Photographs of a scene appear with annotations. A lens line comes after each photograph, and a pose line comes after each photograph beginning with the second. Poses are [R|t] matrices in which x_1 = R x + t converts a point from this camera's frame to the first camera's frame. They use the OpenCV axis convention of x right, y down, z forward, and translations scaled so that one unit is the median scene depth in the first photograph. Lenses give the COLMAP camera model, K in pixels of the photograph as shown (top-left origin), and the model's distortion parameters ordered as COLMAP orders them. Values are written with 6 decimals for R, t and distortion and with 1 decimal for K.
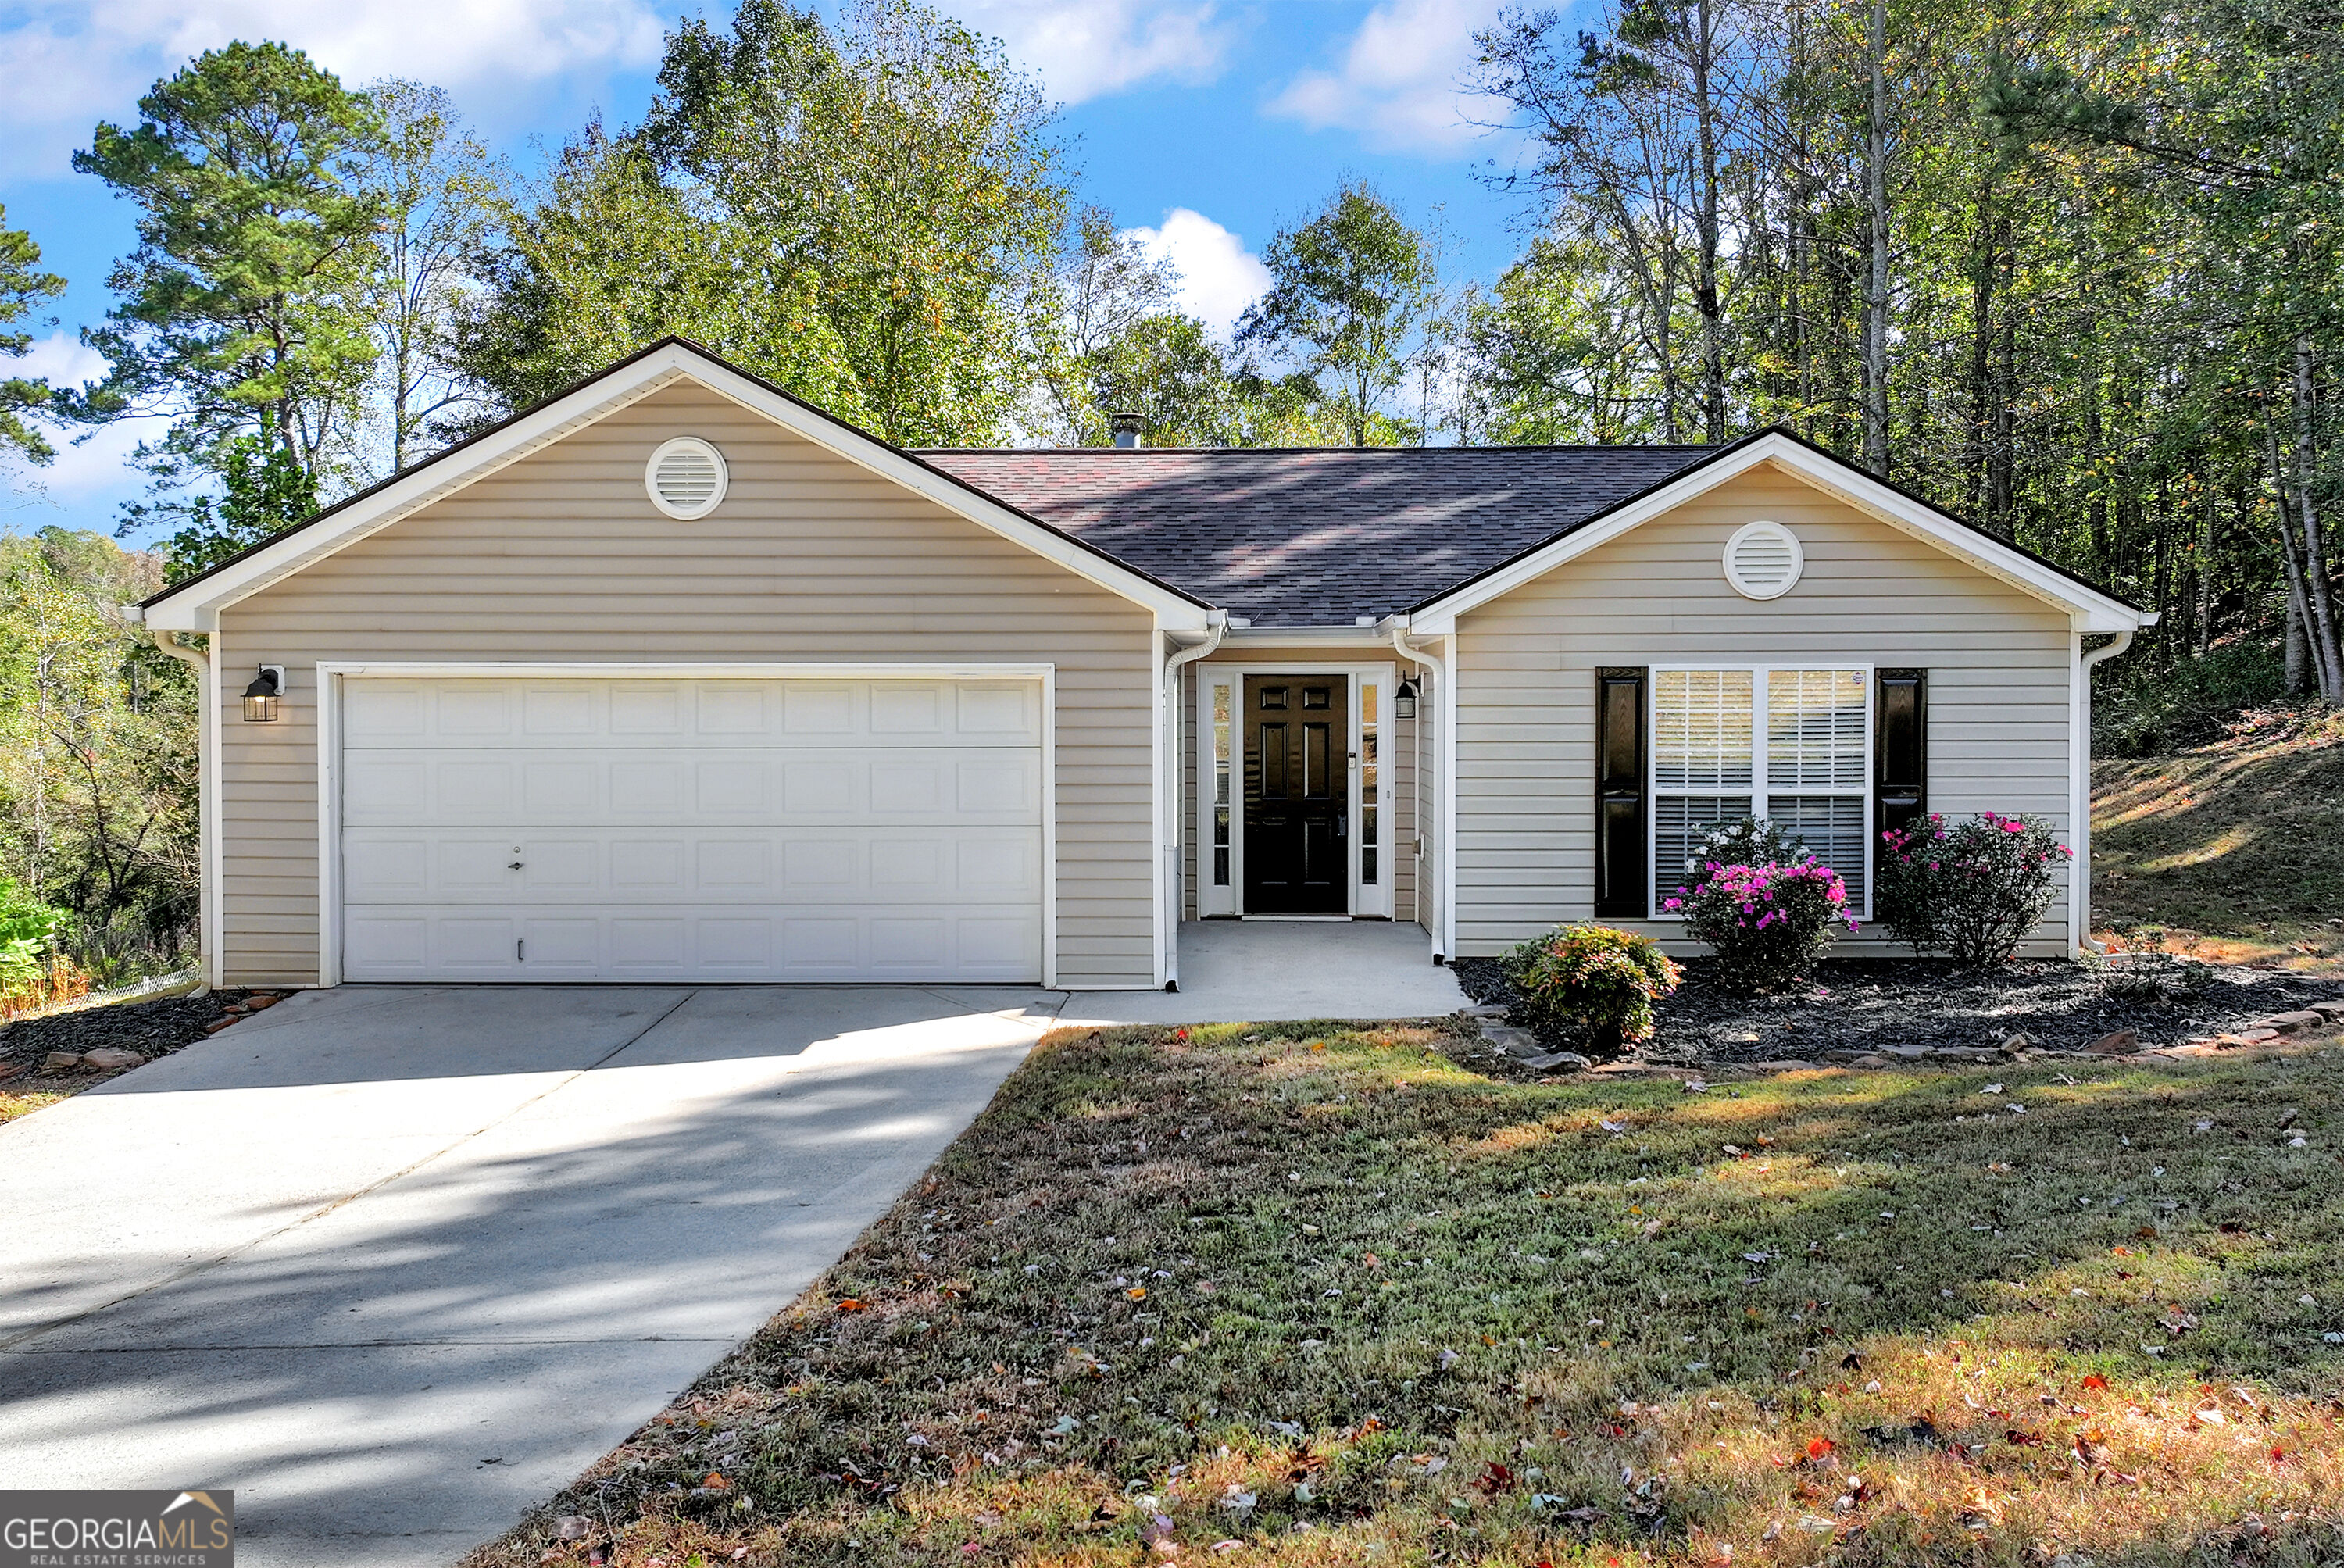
lens RADIAL K [[1990.4, 0, 1179.0], [0, 1990.4, 741.7], [0, 0, 1]] dist [-0.000454, 0.000087]
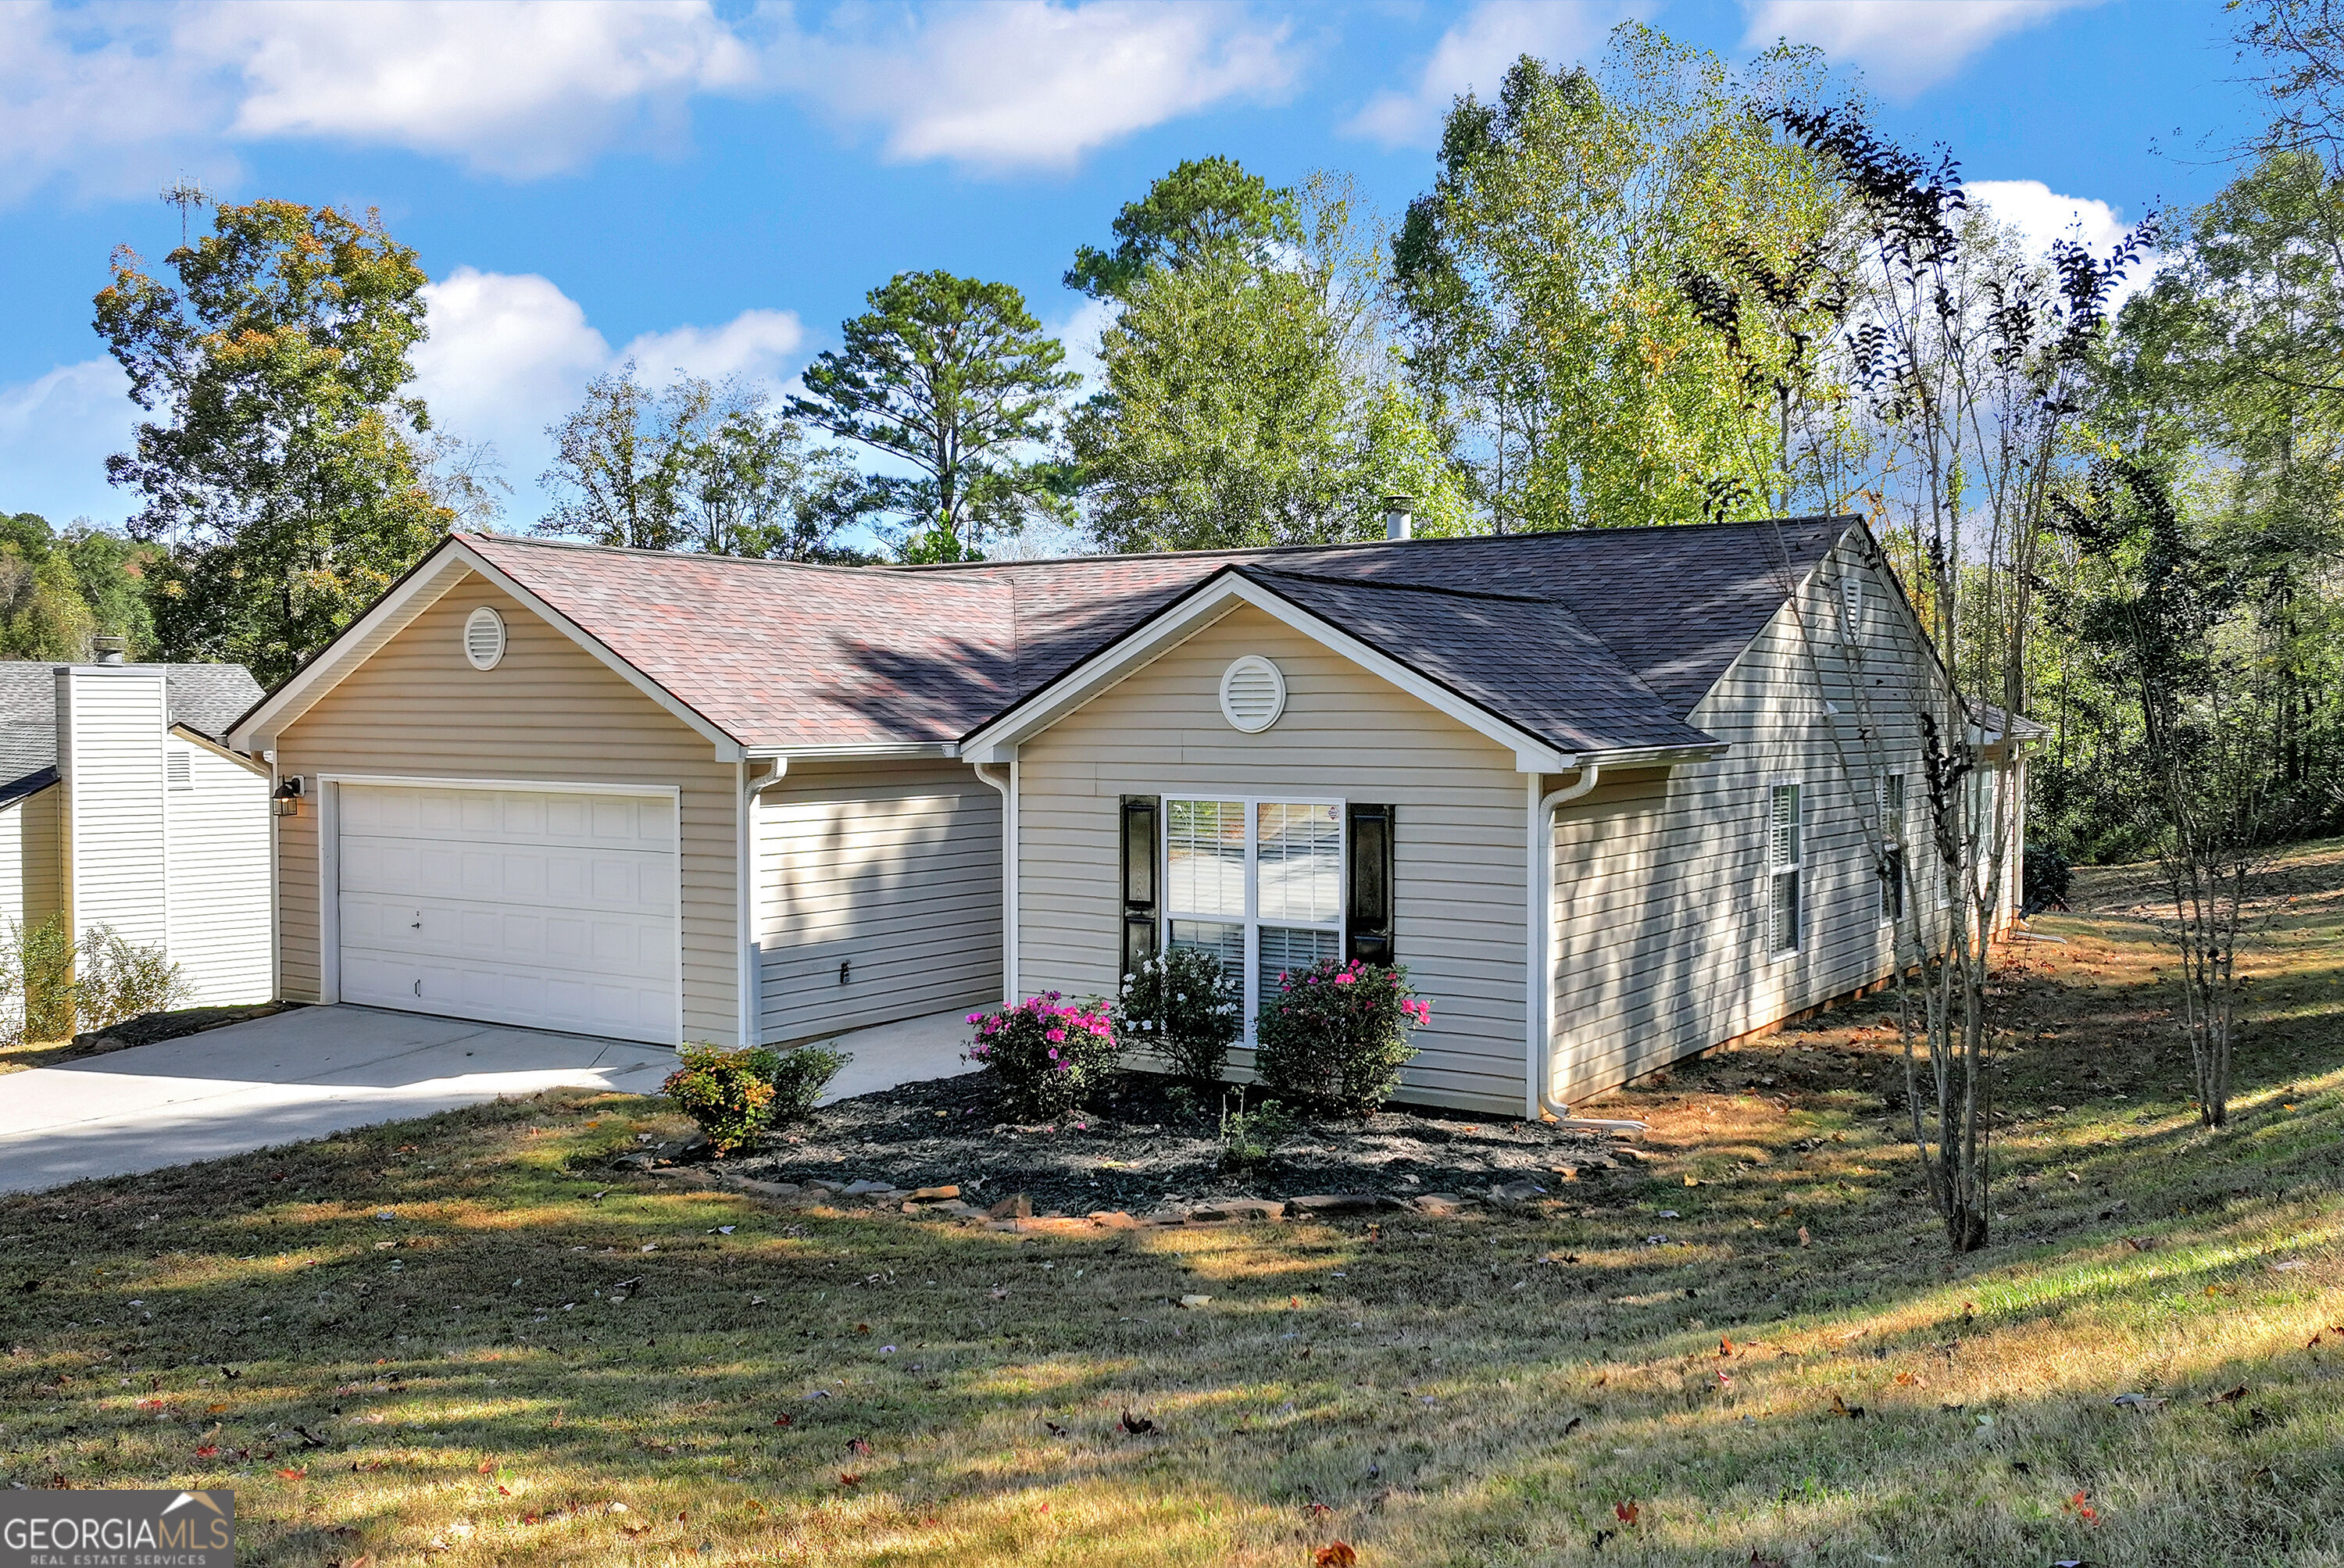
lens RADIAL K [[1931.4, 0, 1185.6], [0, 1931.4, 775.7], [0, 0, 1]] dist [-0.004176, 0.002375]
pose [[0.857280, 0.018012, -0.514536, 0.766726], [-0.010266, 0.999787, 0.017896, -0.066594], [0.514749, -0.010060, 0.857282, 0.139768]]
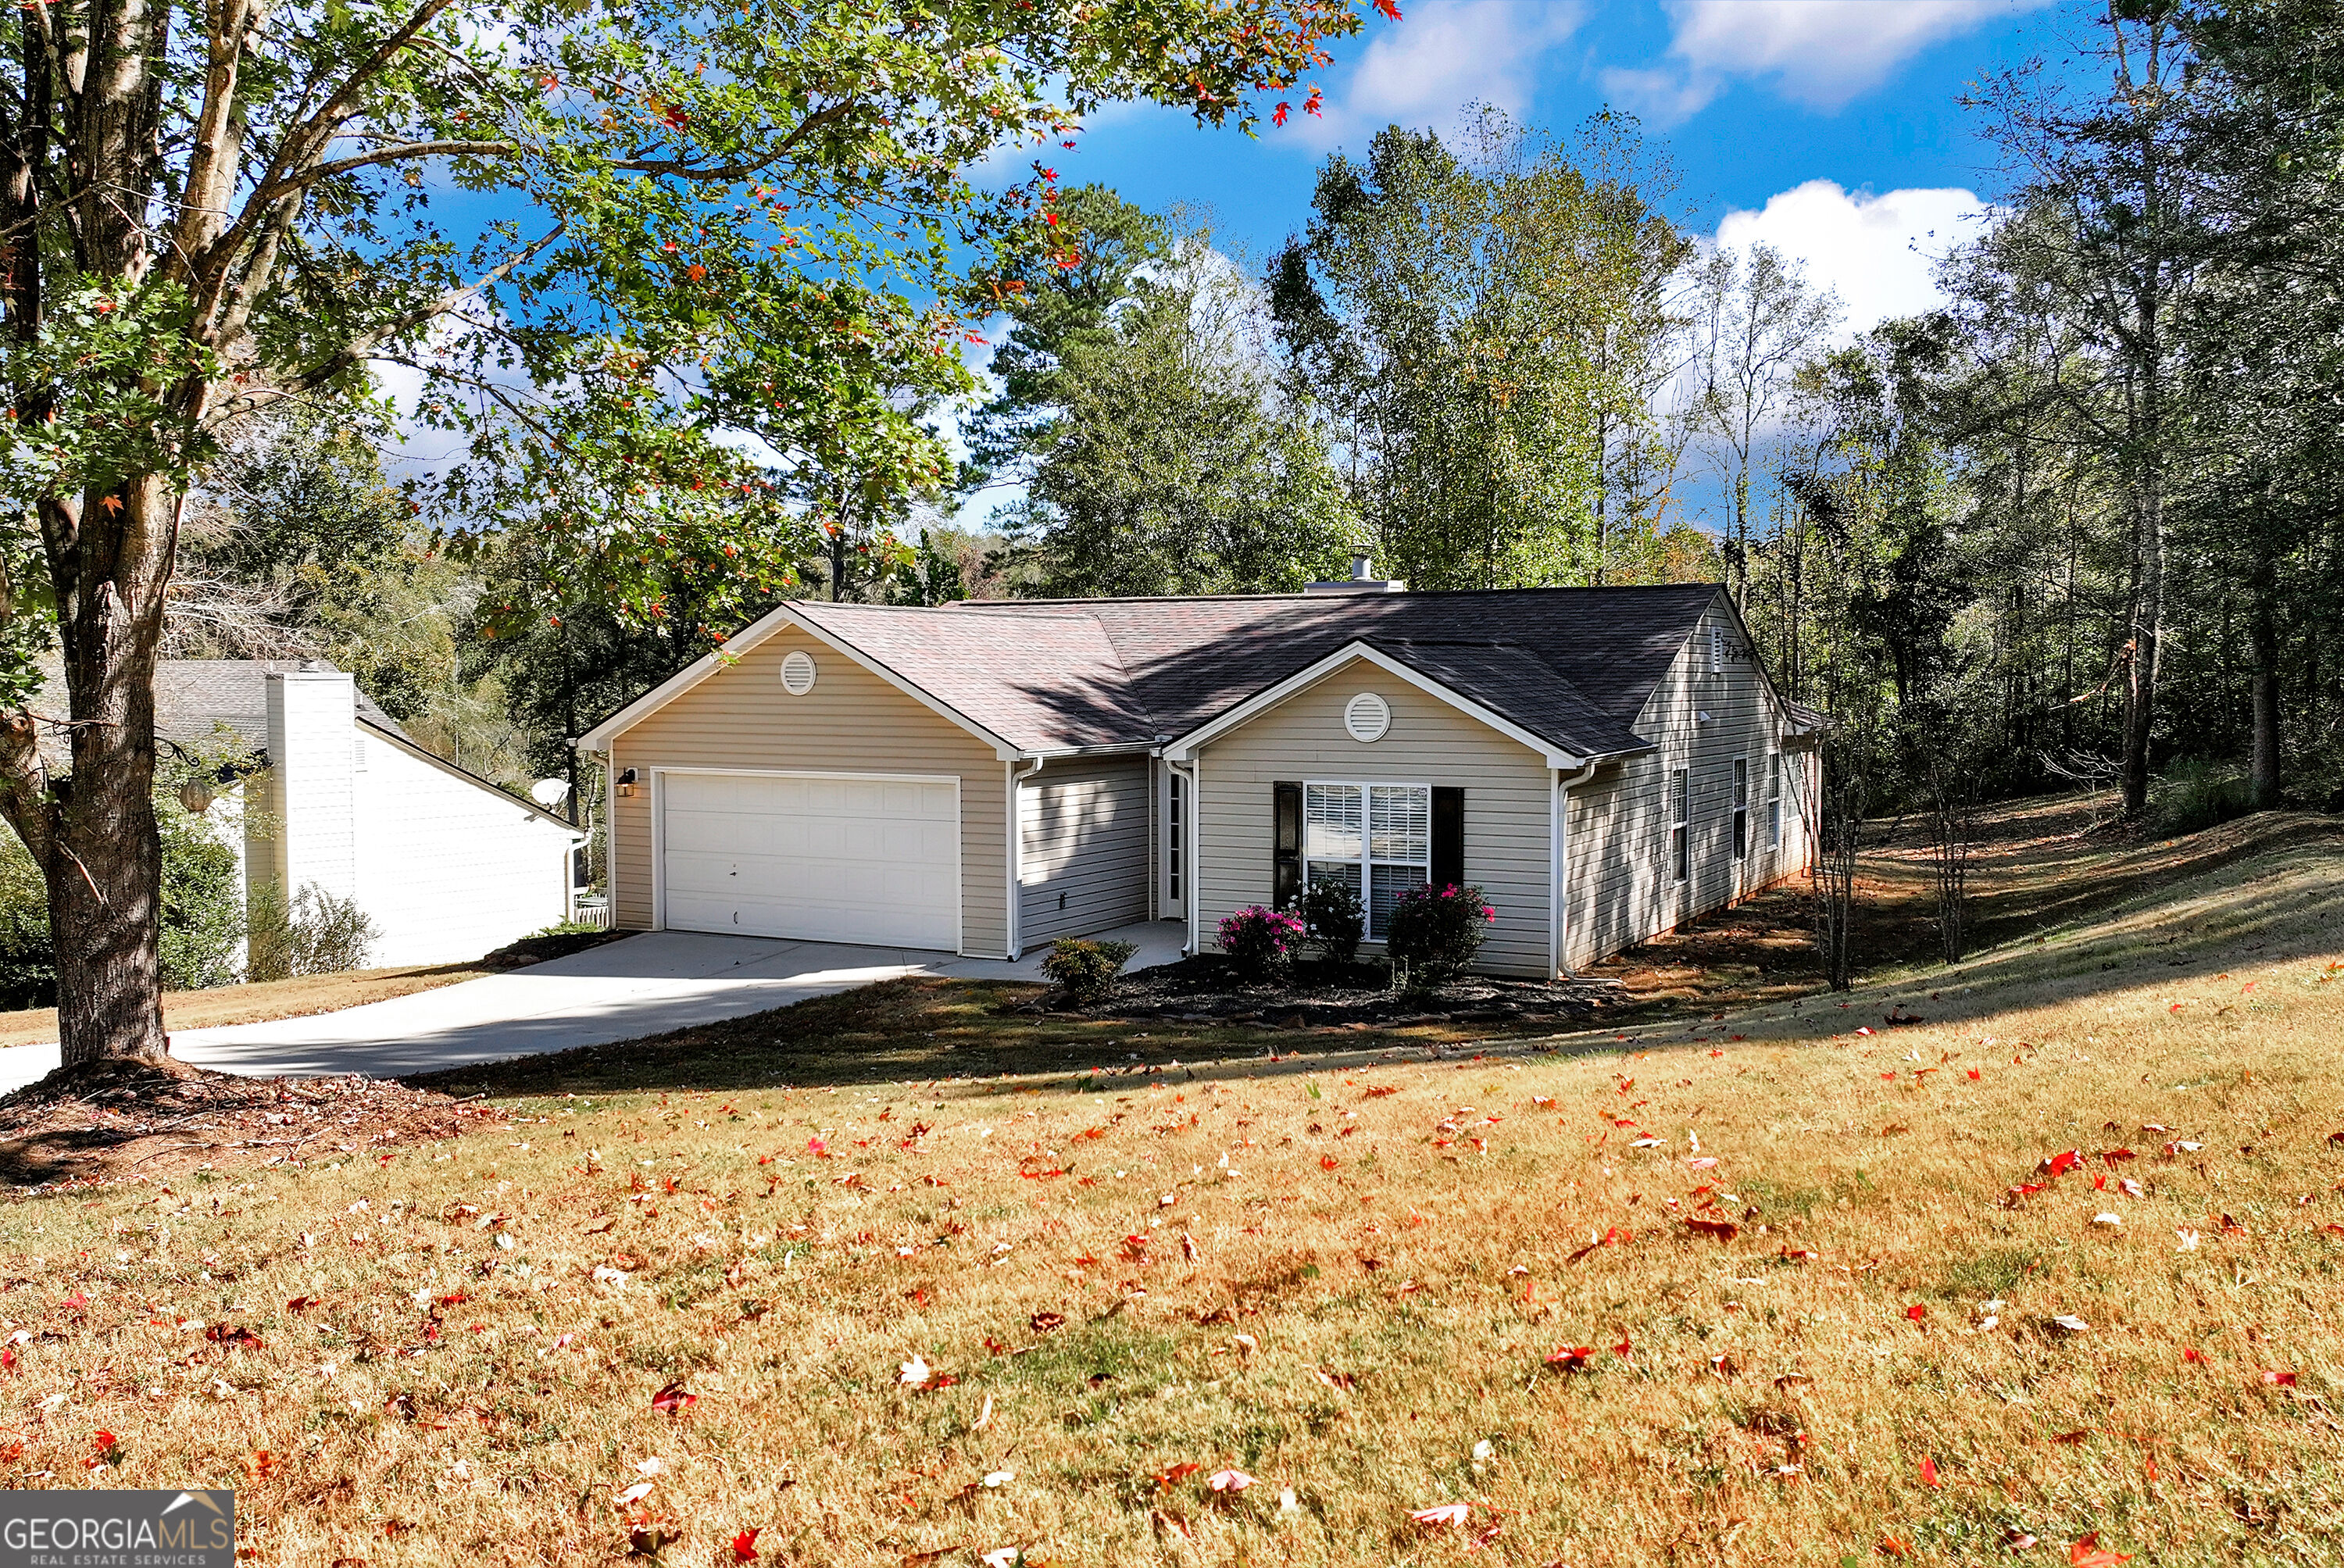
lens RADIAL K [[1835.7, 0, 1172.0], [0, 1835.7, 784.0], [0, 0, 1]] dist [0.007538, 0.001366]
pose [[0.898869, 0.024397, -0.437538, 0.793892], [-0.006940, 0.999116, 0.041453, -0.097401], [0.438163, -0.034224, 0.898244, -0.389689]]
